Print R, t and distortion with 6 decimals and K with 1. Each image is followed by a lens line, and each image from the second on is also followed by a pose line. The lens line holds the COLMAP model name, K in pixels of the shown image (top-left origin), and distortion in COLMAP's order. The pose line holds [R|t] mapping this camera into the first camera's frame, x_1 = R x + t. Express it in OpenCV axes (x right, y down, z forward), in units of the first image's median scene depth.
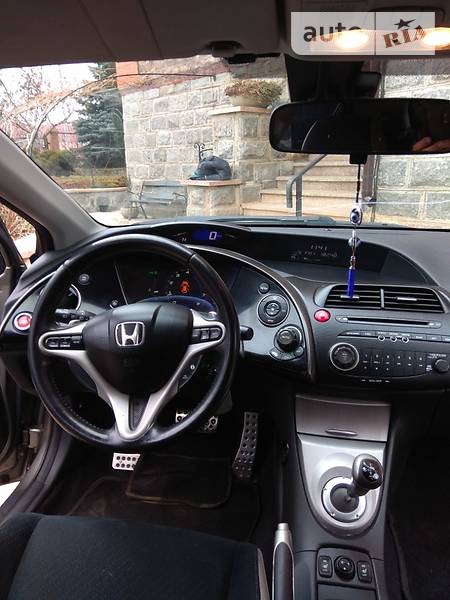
lens RADIAL K [[462.7, 0, 229.0], [0, 462.7, 301.6], [0, 0, 1]] dist [0.127232, -0.158215]
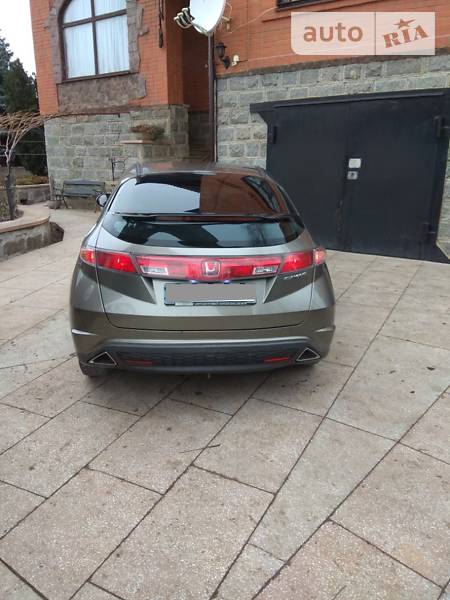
lens RADIAL K [[465.0, 0, 225.8], [0, 465.0, 305.9], [0, 0, 1]] dist [0.093789, -0.155694]
pose [[0.967404, -0.060317, 0.245948, -0.195115], [0.056873, 0.998159, 0.021088, 0.246929], [-0.246767, -0.006413, 0.969054, -1.057503]]
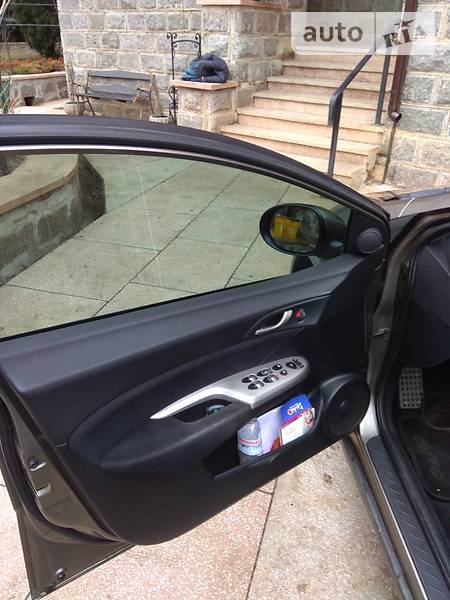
lens RADIAL K [[470.3, 0, 224.6], [0, 470.3, 302.1], [0, 0, 1]] dist [0.040626, -0.071372]
pose [[0.976761, -0.077441, 0.199852, -0.329585], [0.029403, 0.972043, 0.232955, -0.076052], [-0.212305, -0.221665, 0.951730, -0.002110]]
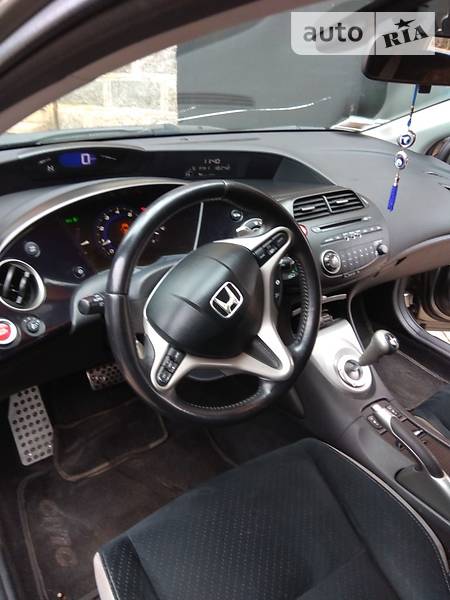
lens RADIAL K [[469.1, 0, 228.5], [0, 469.1, 301.2], [0, 0, 1]] dist [0.097123, -0.161489]
pose [[0.723948, -0.305027, 0.618755, -0.149266], [0.157260, 0.946290, 0.282496, -0.034478], [-0.671690, -0.107207, 0.733034, 0.066428]]
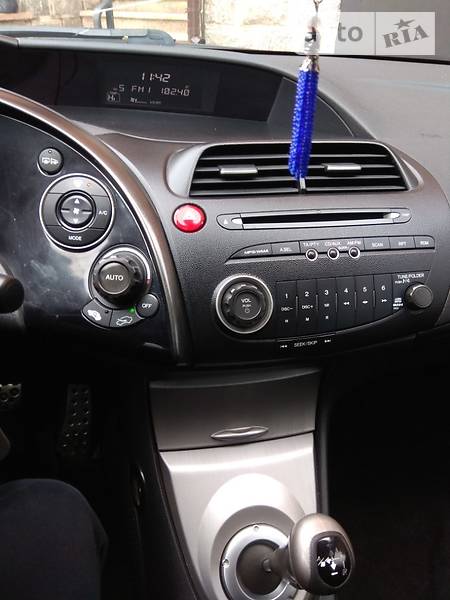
lens RADIAL K [[460.3, 0, 225.0], [0, 460.3, 300.0], [0, 0, 1]] dist [0.091486, -0.109101]
pose [[0.938340, -0.152127, 0.310444, 0.018345], [0.064470, 0.959227, 0.275184, -0.003451], [-0.339649, -0.238202, 0.909889, 0.126964]]
